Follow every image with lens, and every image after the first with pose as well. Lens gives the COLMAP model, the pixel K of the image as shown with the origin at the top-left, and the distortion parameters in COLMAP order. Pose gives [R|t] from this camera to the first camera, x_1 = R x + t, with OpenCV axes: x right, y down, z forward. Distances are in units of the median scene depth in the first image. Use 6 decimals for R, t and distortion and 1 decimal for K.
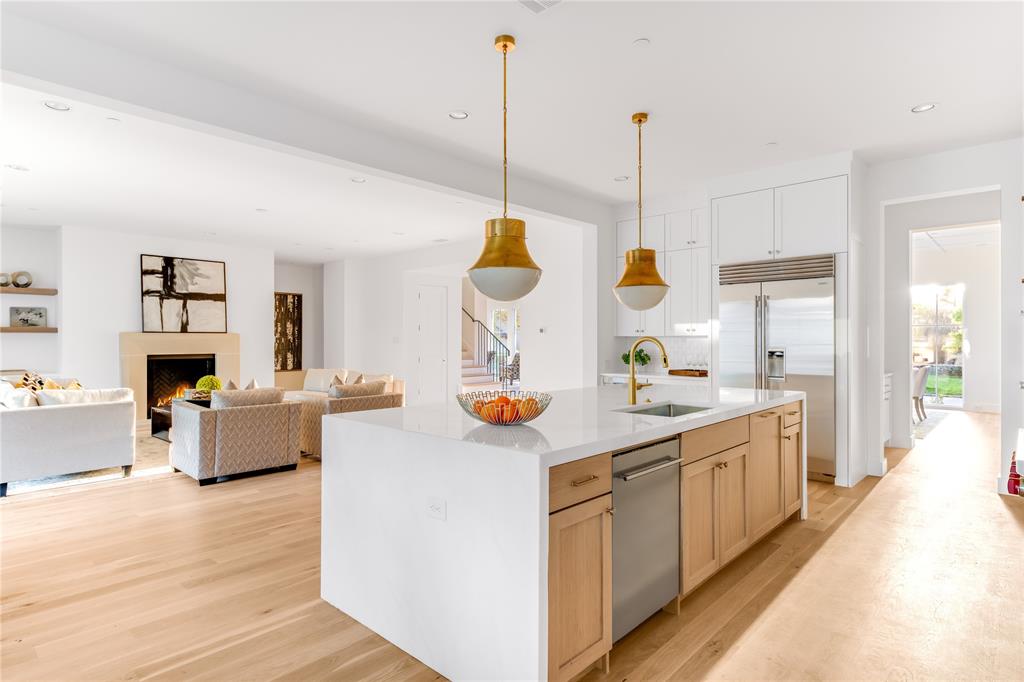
lens RADIAL K [[558.0, 0, 513.4], [0, 558.0, 342.2], [0, 0, 1]] dist [0.000161, 0.000152]
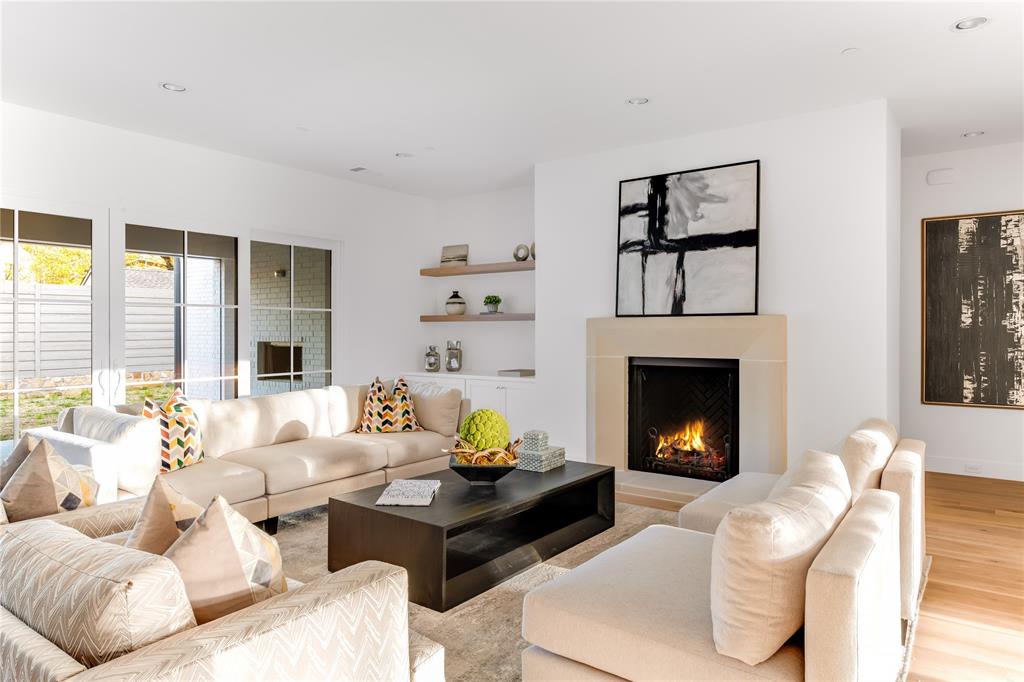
lens RADIAL K [[631.8, 0, 519.2], [0, 631.8, 336.0], [0, 0, 1]] dist [-0.011413, 0.007678]
pose [[0.124952, 0.010226, -0.992110, -0.030583], [-0.003640, 0.999945, 0.009848, -0.003674], [0.992156, 0.002381, 0.124983, 0.780006]]
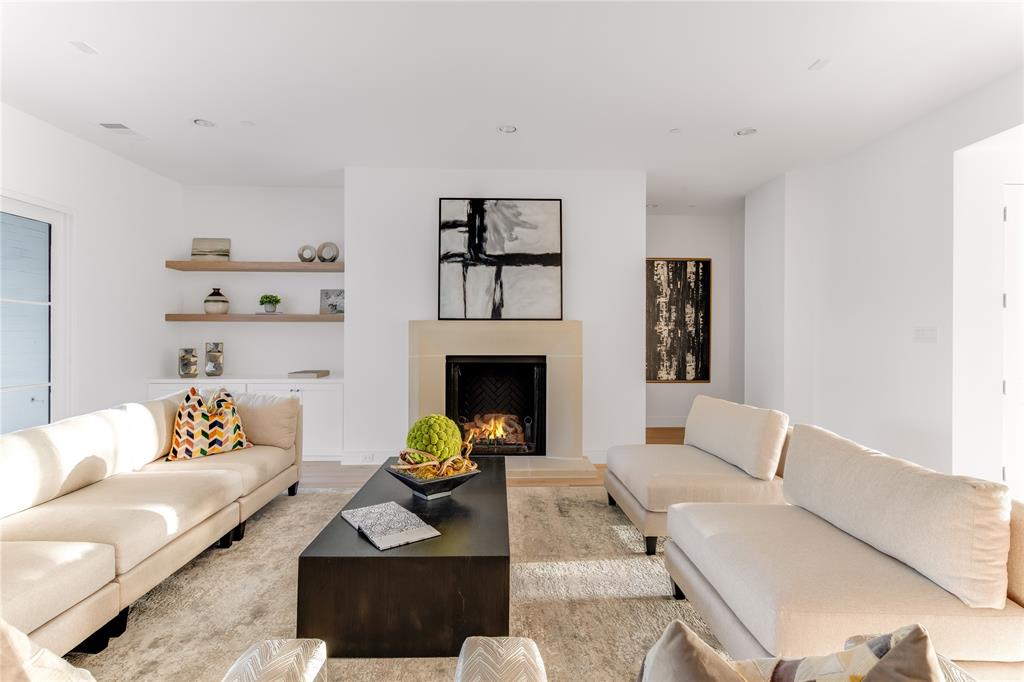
lens RADIAL K [[495.9, 0, 520.1], [0, 495.9, 334.4], [0, 0, 1]] dist [0.002799, 0.002394]
pose [[0.703676, 0.006313, -0.710493, -0.187425], [-0.007795, 0.999969, 0.001166, -0.002105], [0.710478, 0.004718, 0.703704, 0.636011]]
